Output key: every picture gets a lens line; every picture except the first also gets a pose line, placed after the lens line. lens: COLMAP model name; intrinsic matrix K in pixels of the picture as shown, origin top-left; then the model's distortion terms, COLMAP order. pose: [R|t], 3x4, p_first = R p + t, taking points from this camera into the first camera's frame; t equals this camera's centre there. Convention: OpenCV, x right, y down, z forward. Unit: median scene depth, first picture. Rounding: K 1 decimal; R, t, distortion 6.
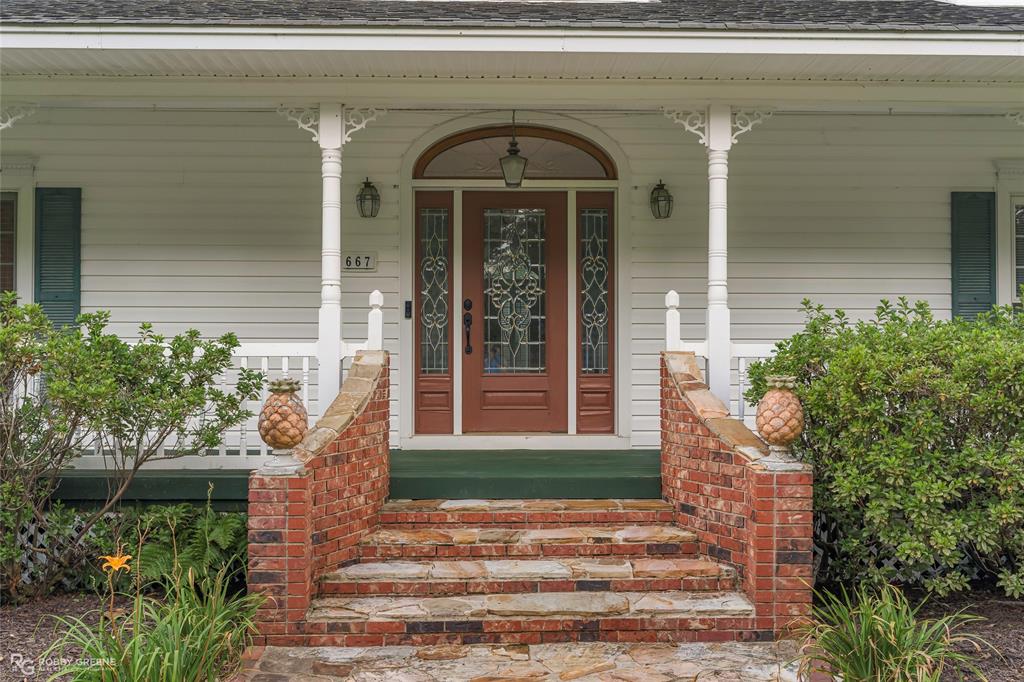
lens RADIAL K [[1301.3, 0, 512.0], [0, 1301.3, 341.0], [0, 0, 1]] dist [-0.017558, -0.036825]
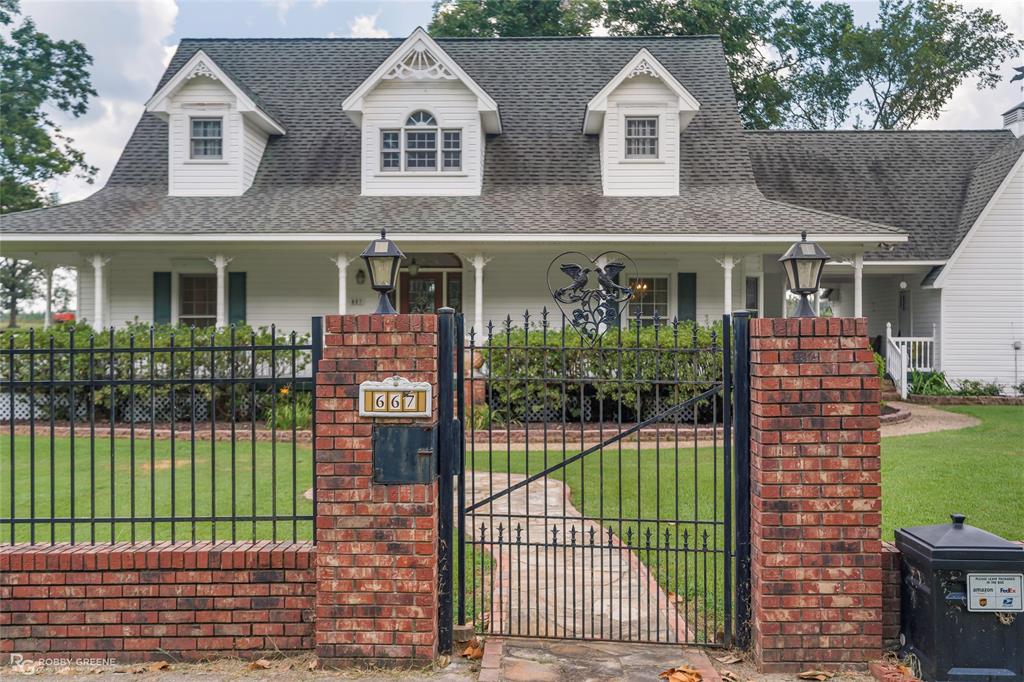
lens RADIAL K [[1301.3, 0, 512.0], [0, 1301.3, 341.0], [0, 0, 1]] dist [-0.017558, -0.036825]
pose [[0.999204, 0.002096, -0.039842, 0.279070], [-0.001393, 0.999843, 0.017662, -0.030526], [0.039873, -0.017593, 0.999050, -1.481244]]
